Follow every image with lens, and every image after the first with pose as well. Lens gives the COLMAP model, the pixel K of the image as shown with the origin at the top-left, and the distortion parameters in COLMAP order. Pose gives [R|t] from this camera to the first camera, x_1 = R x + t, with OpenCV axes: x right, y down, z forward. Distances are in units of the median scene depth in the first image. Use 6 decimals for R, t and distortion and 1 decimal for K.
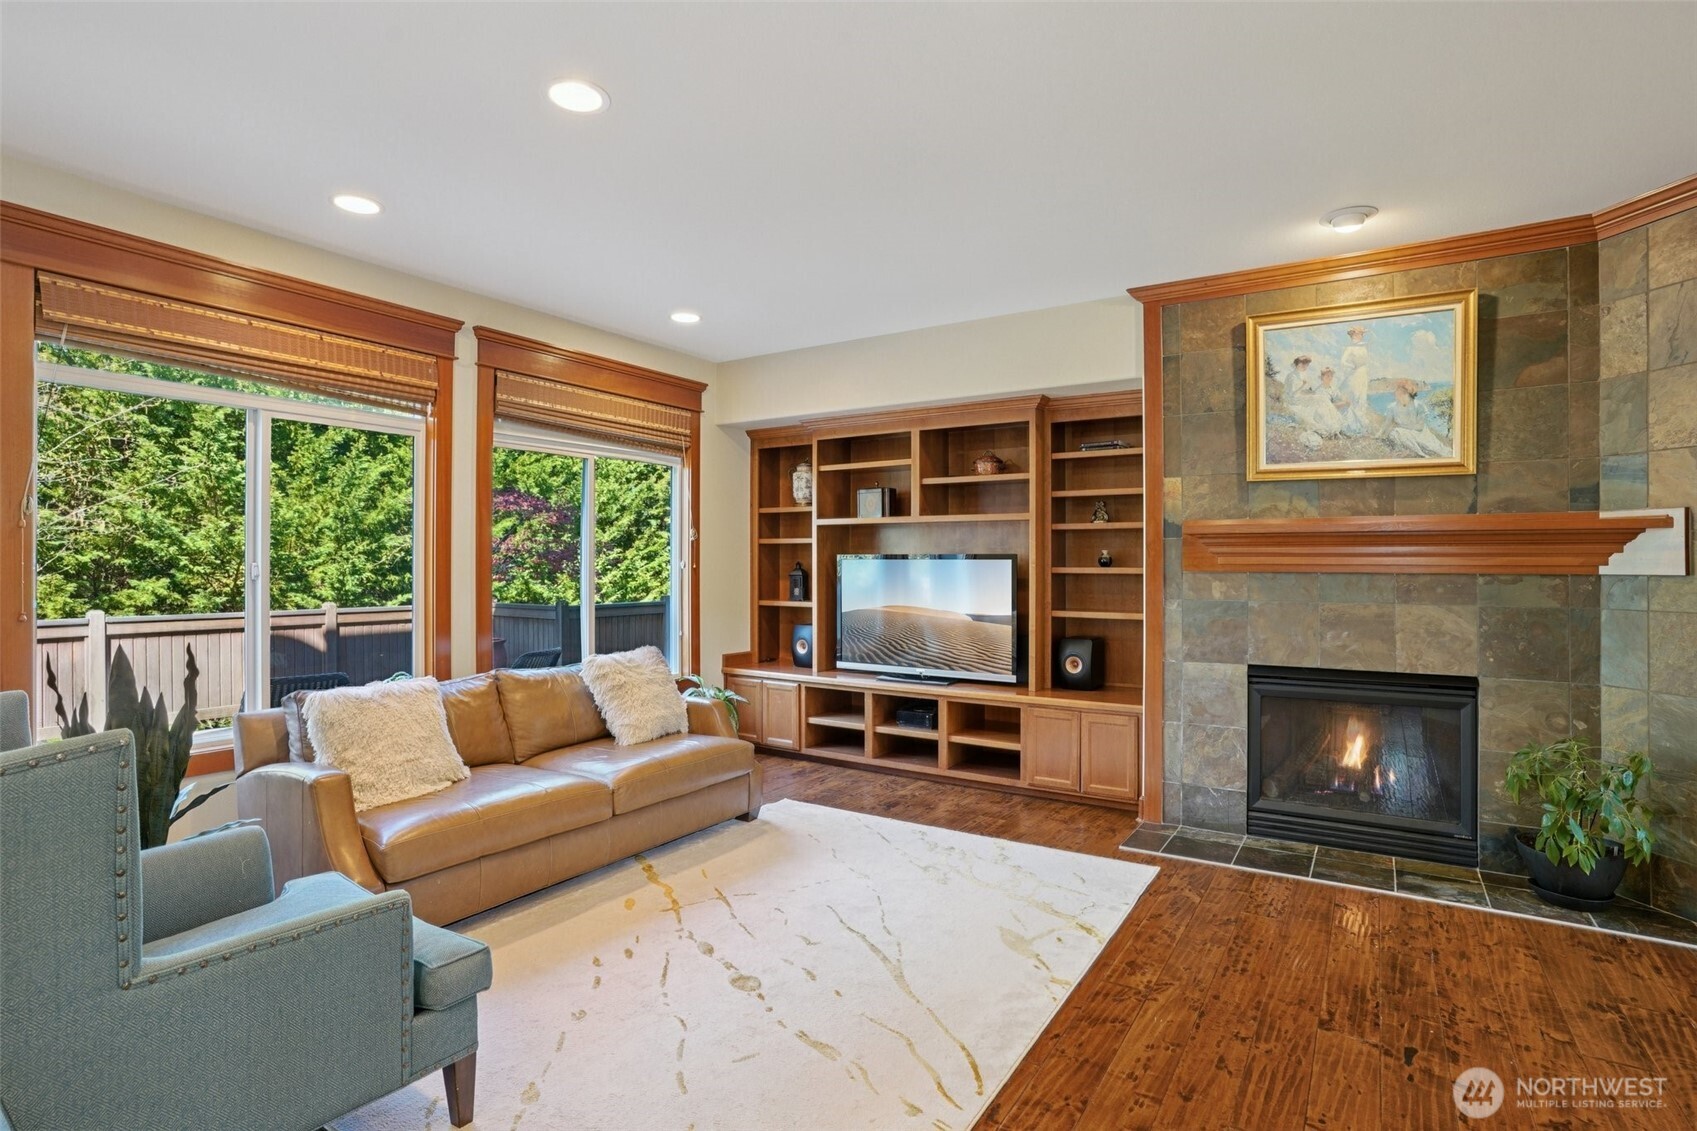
lens RADIAL K [[839.5, 0, 855.8], [0, 839.5, 564.4], [0, 0, 1]] dist [-0.078310, 0.034362]
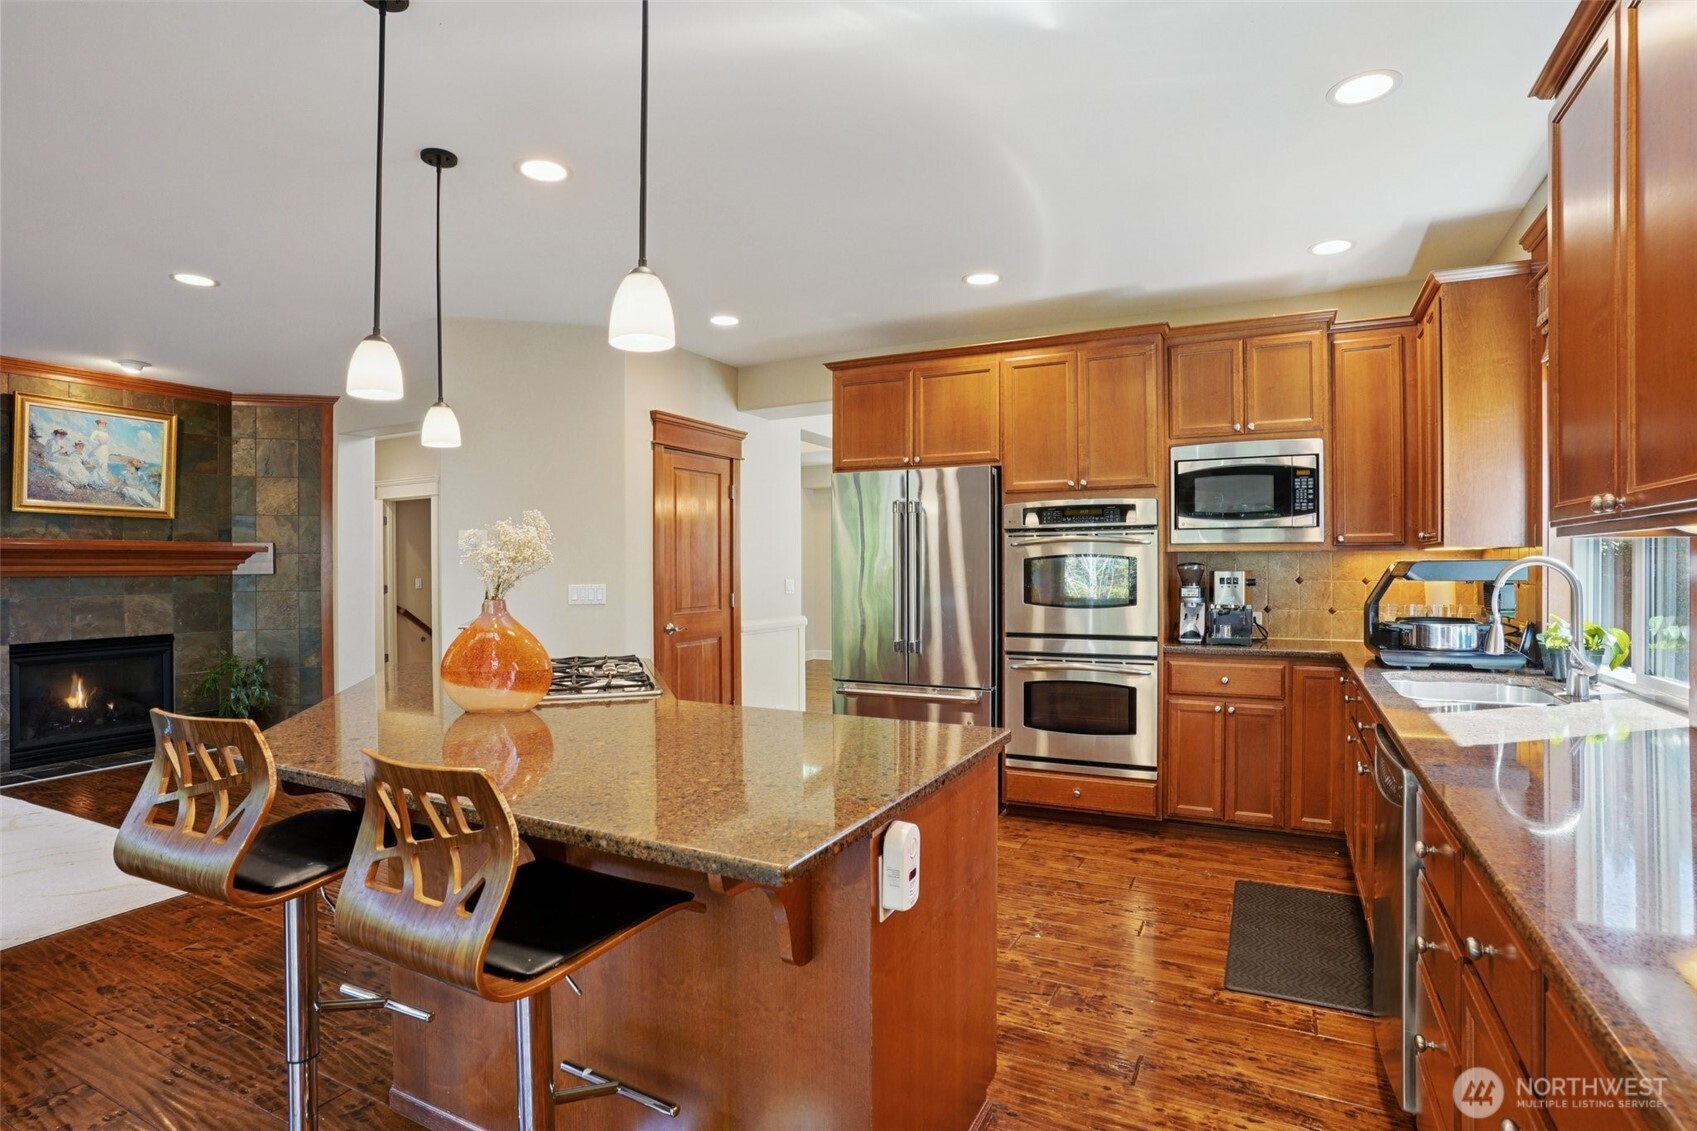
lens RADIAL K [[839.5, 0, 855.8], [0, 839.5, 564.4], [0, 0, 1]] dist [-0.078310, 0.034362]
pose [[-0.107615, -0.000066, 0.994193, -0.956123], [0.009153, 0.999958, 0.001057, -0.000206], [-0.994151, 0.009214, -0.107610, -0.240940]]
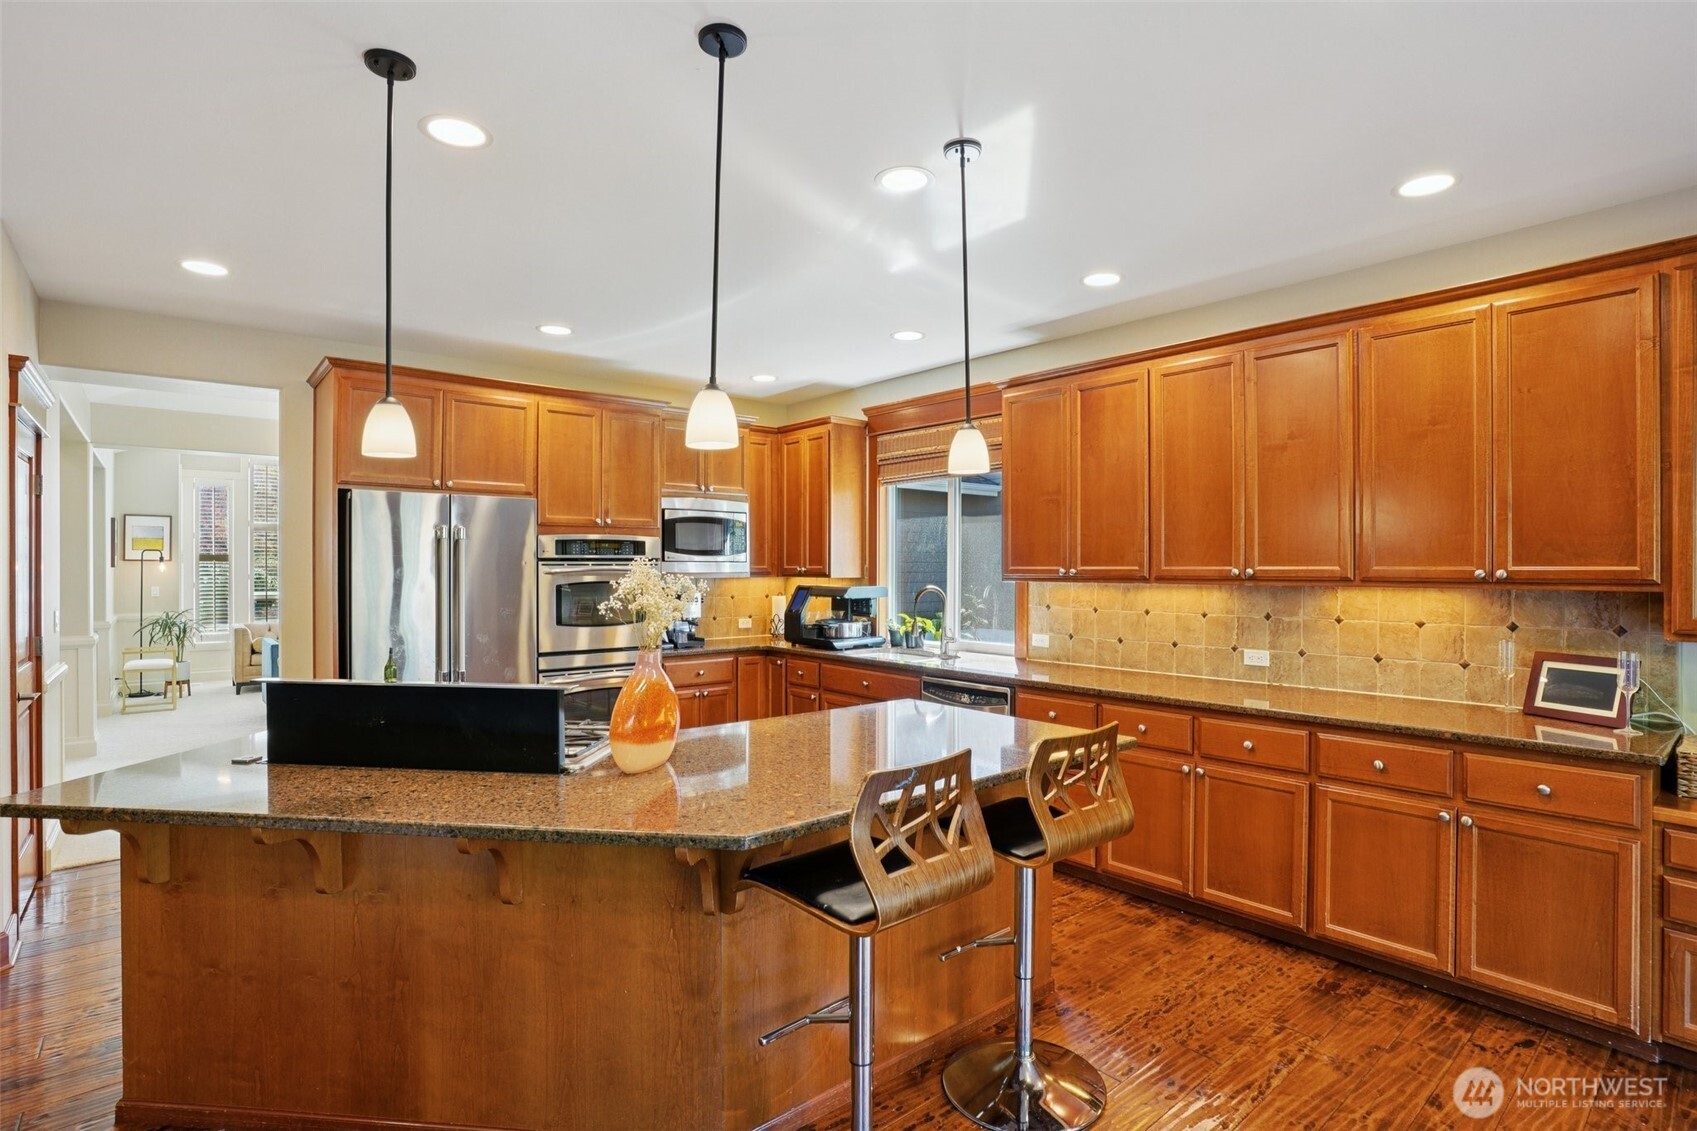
lens RADIAL K [[831.3, 0, 851.0], [0, 831.3, 562.2], [0, 0, 1]] dist [-0.084074, 0.039714]
pose [[-0.959174, -0.000886, 0.282817, -0.658511], [-0.000903, 1.000000, 0.000067, -0.035946], [-0.282817, -0.000191, -0.959174, 0.411083]]
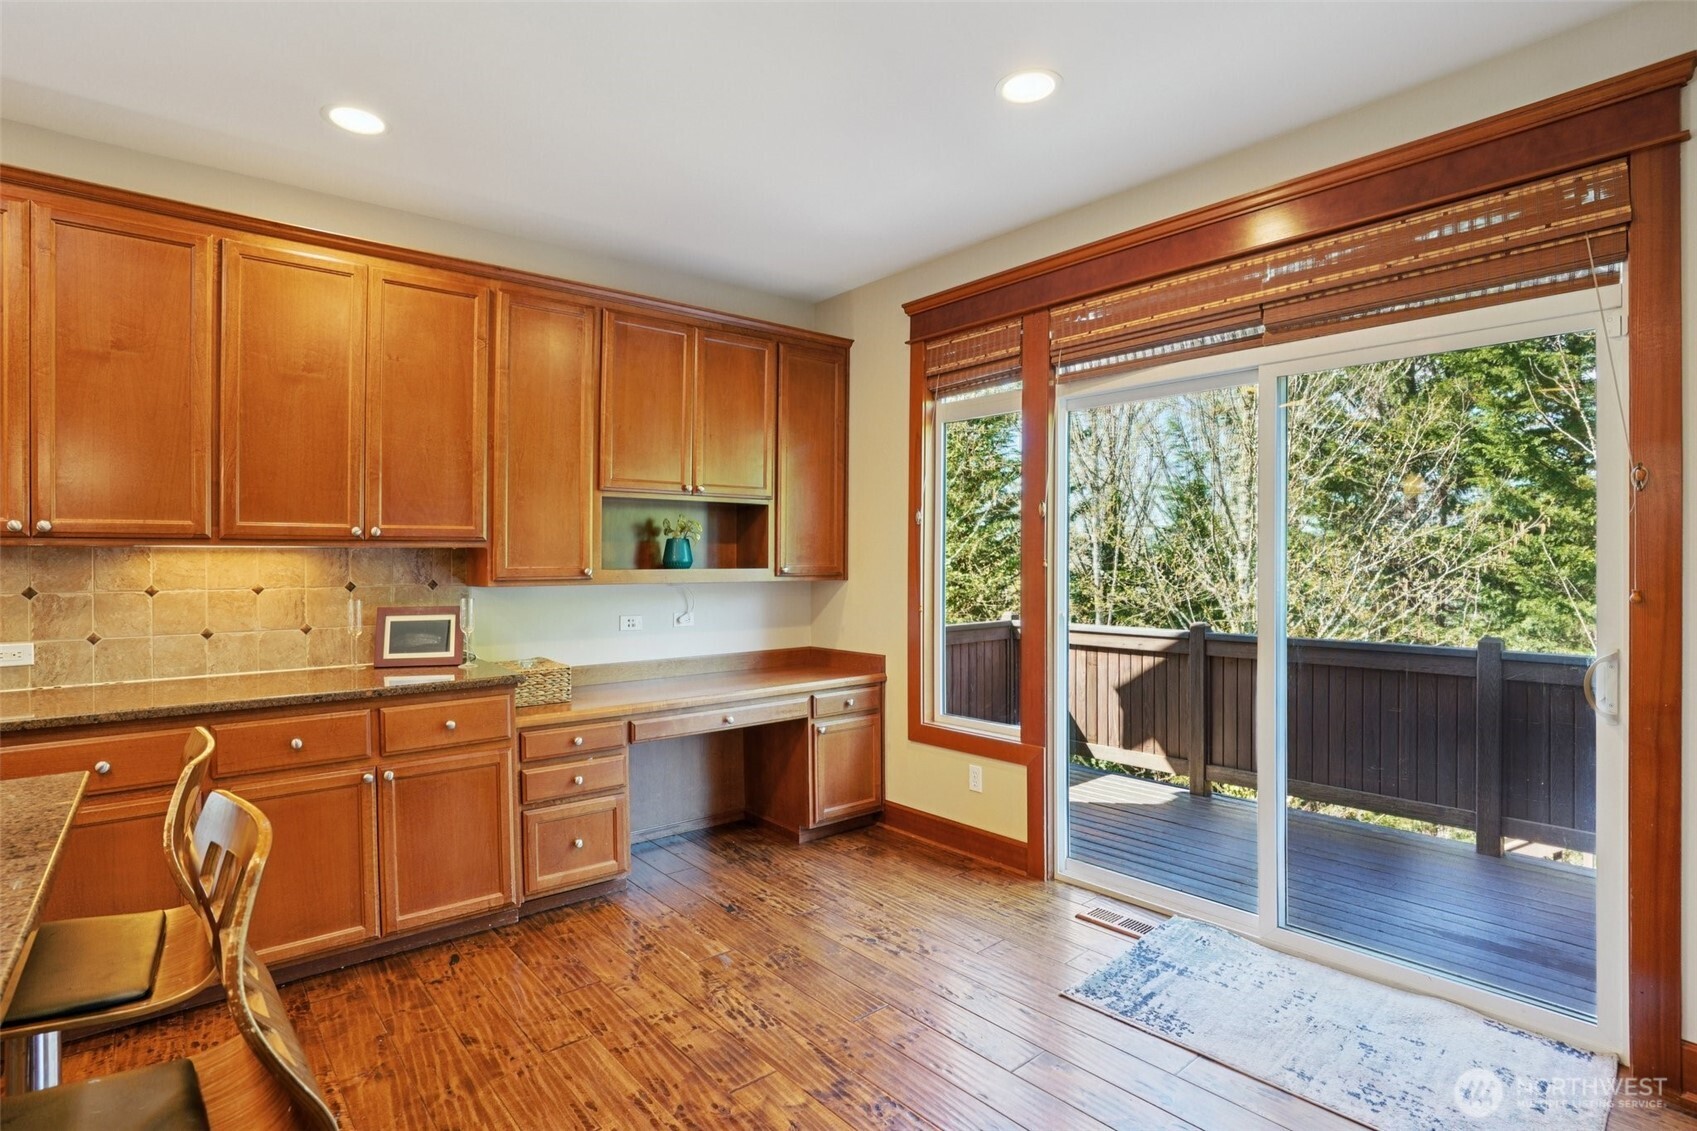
lens RADIAL K [[856.0, 0, 845.5], [0, 856.0, 555.5], [0, 0, 1]] dist [-0.065779, 0.026231]
pose [[-0.290943, -0.003886, -0.956733, -0.420875], [0.000112, 0.999992, -0.004095, -0.003160], [0.956740, -0.001299, -0.290940, 0.206161]]
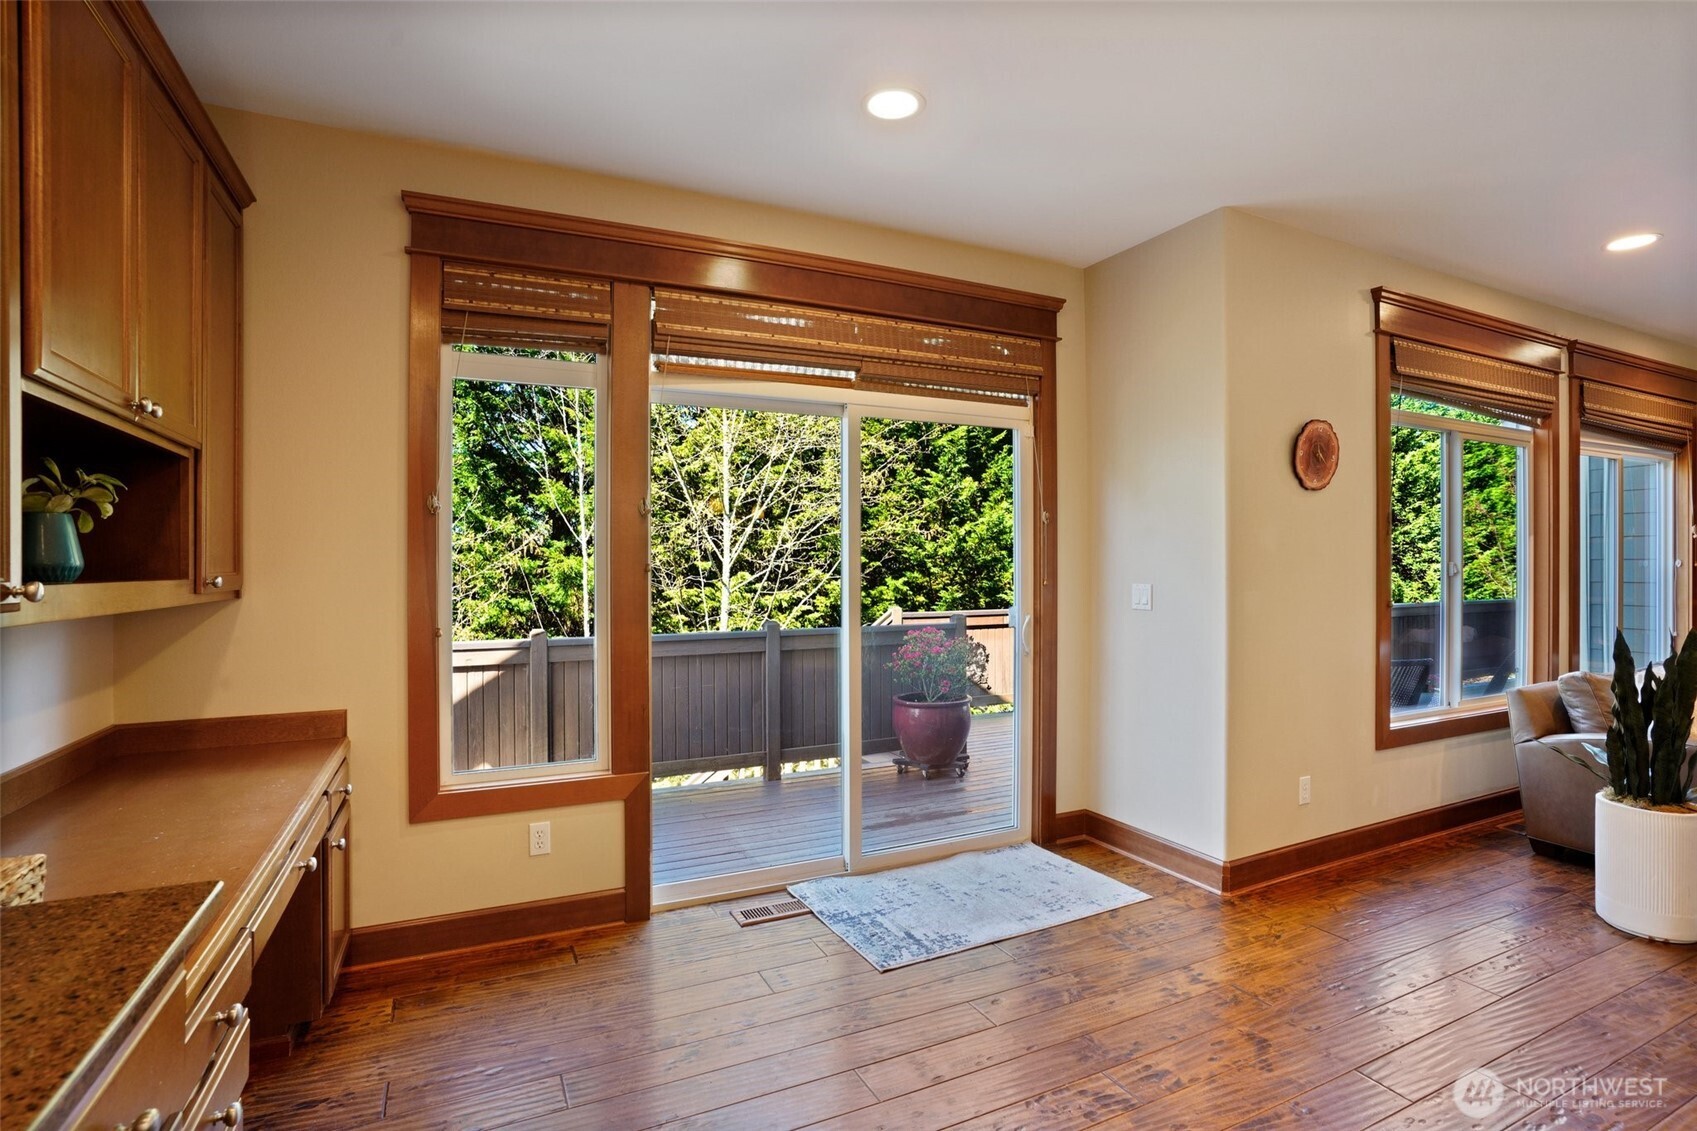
lens RADIAL K [[831.3, 0, 851.0], [0, 831.3, 562.2], [0, 0, 1]] dist [-0.084074, 0.039714]
pose [[0.854028, -0.004999, -0.520203, -0.746057], [0.002379, 0.999981, -0.005703, 0.001647], [0.520221, 0.003632, 0.854024, -0.377710]]
